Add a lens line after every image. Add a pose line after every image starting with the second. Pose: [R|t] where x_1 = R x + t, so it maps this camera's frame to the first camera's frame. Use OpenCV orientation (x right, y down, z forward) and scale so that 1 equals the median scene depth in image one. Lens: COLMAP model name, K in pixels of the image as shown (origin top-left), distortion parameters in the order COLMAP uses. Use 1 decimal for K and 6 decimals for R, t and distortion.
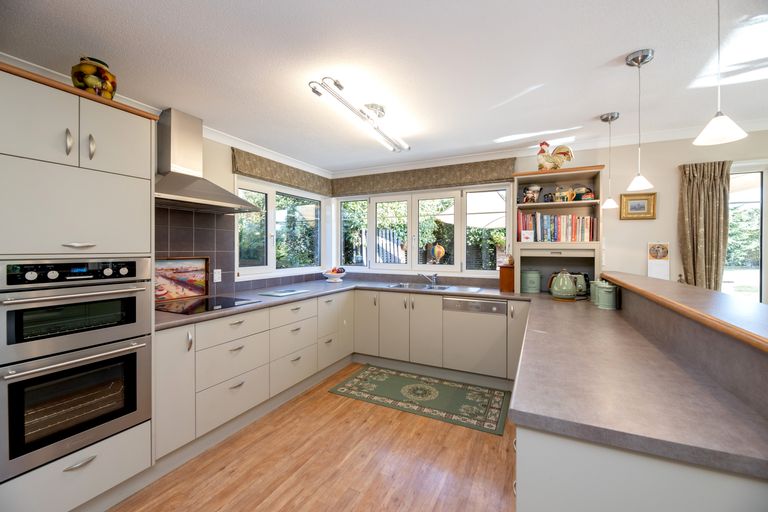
lens RADIAL K [[320.2, 0, 384.6], [0, 320.2, 252.5], [0, 0, 1]] dist [-0.001133, -0.001306]
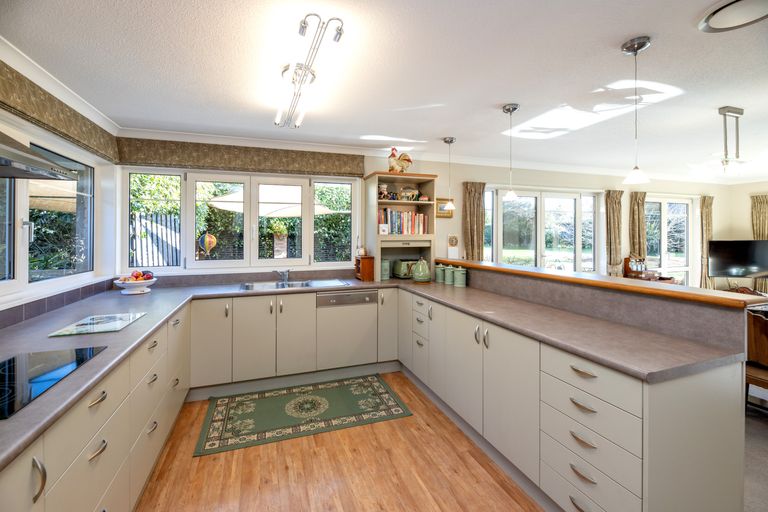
lens RADIAL K [[320.2, 0, 370.4], [0, 320.2, 237.1], [0, 0, 1]] dist [-0.001133, -0.001306]
pose [[0.709026, -0.008648, 0.705130, -0.382409], [0.014616, 0.999890, -0.002434, -0.022008], [-0.705031, 0.012032, 0.709074, 0.252455]]
